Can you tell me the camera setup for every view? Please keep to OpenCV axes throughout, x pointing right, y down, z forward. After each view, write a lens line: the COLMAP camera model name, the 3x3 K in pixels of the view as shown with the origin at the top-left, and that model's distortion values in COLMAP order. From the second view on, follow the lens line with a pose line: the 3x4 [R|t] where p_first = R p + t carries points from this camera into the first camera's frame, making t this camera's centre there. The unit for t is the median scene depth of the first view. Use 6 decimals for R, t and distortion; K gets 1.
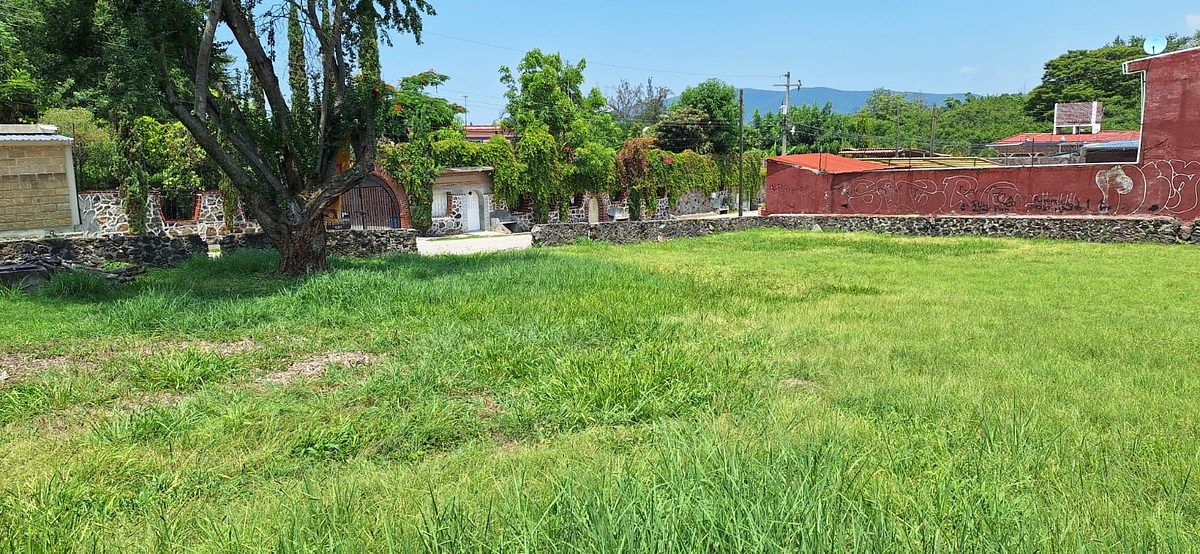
lens RADIAL K [[829.1, 0, 589.9], [0, 829.1, 284.3], [0, 0, 1]] dist [0.080666, -0.099243]
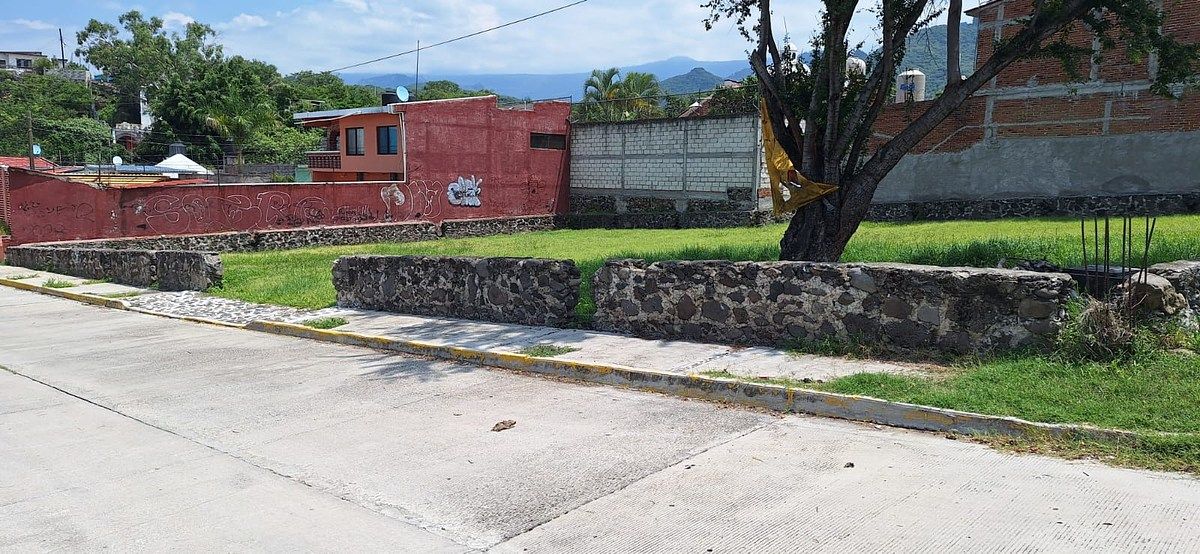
lens RADIAL K [[829.1, 0, 591.6], [0, 829.1, 275.1], [0, 0, 1]] dist [0.080666, -0.099243]
pose [[0.062902, -0.088388, 0.994098, -0.649069], [0.144584, 0.986370, 0.078552, -0.059450], [-0.987491, 0.138789, 0.074824, 0.631137]]
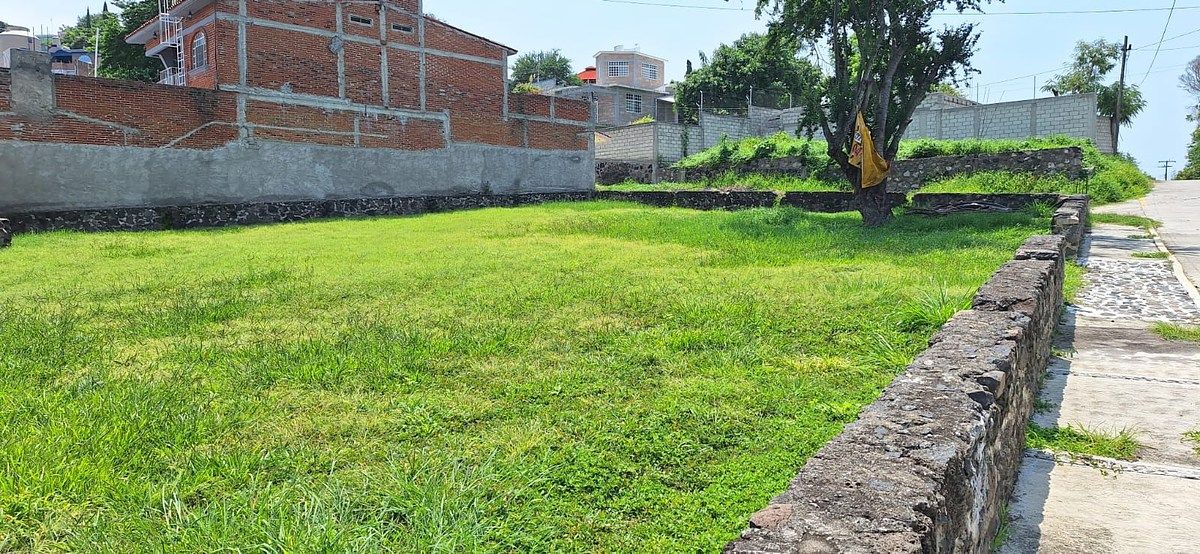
lens RADIAL K [[829.1, 0, 609.6], [0, 829.1, 287.6], [0, 0, 1]] dist [0.080666, -0.099243]
pose [[-0.986943, 0.043261, -0.155151, 0.173367], [0.006362, 0.972975, 0.230823, -0.128261], [0.160944, 0.226823, -0.960546, 1.261690]]
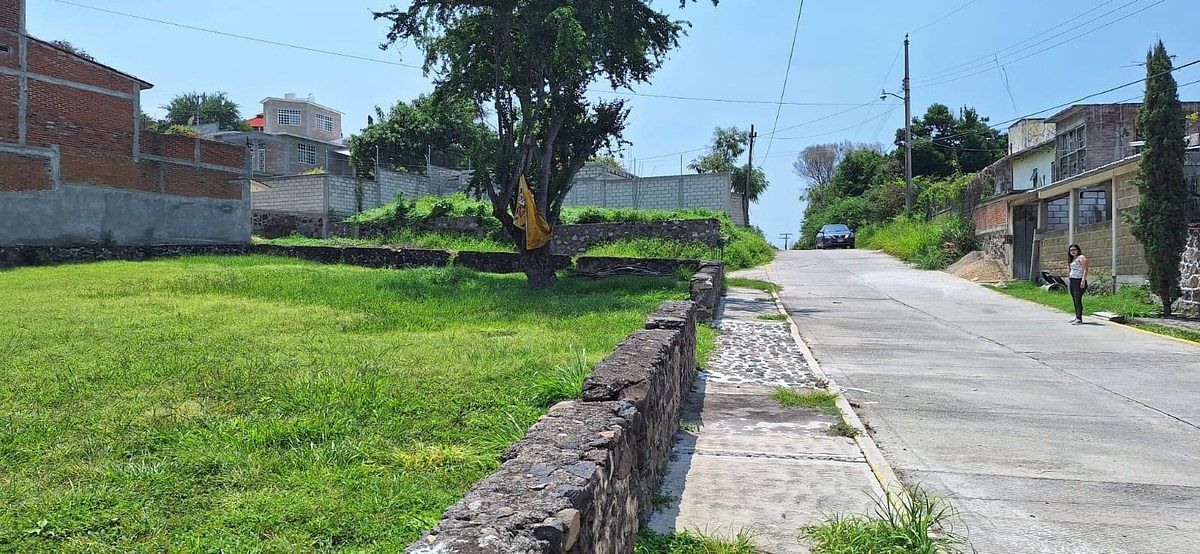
lens RADIAL K [[808.3, 0, 584.3], [0, 808.3, 283.4], [0, 0, 1]] dist [0.052552, -0.066159]
pose [[-0.880097, 0.021357, -0.474314, 0.117100], [-0.056813, 0.987073, 0.149862, -0.121161], [0.471383, 0.158840, -0.867507, 1.206518]]
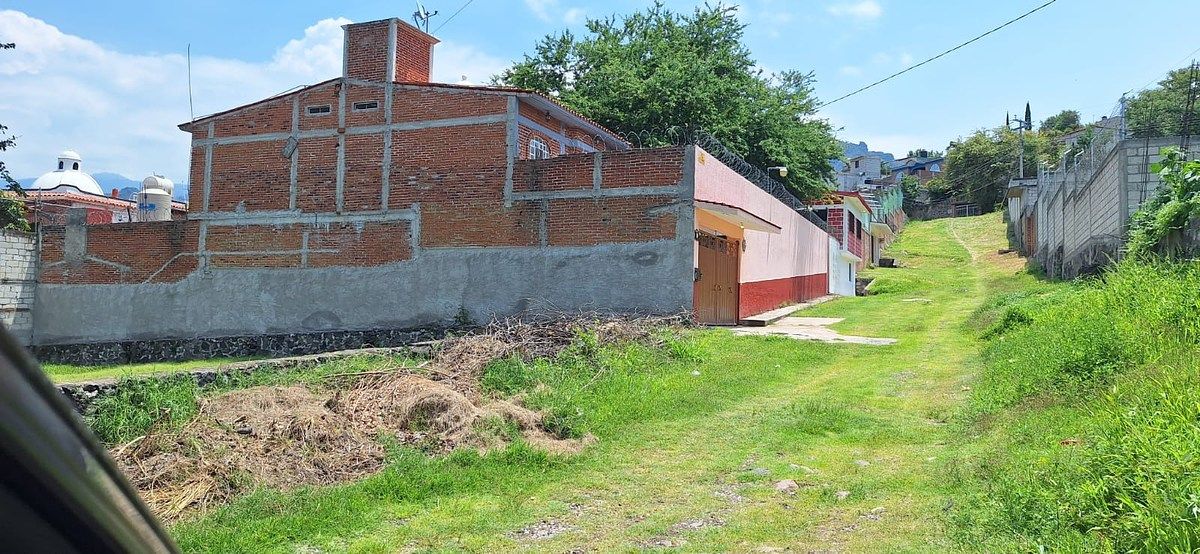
lens RADIAL K [[825.0, 0, 629.7], [0, 825.0, 276.0], [0, 0, 1]] dist [0.011352, -0.053635]
pose [[-0.573363, 0.061751, 0.816971, -0.560040], [0.130438, 0.991317, 0.016615, -0.019247], [-0.808852, 0.116091, -0.576439, 0.339561]]
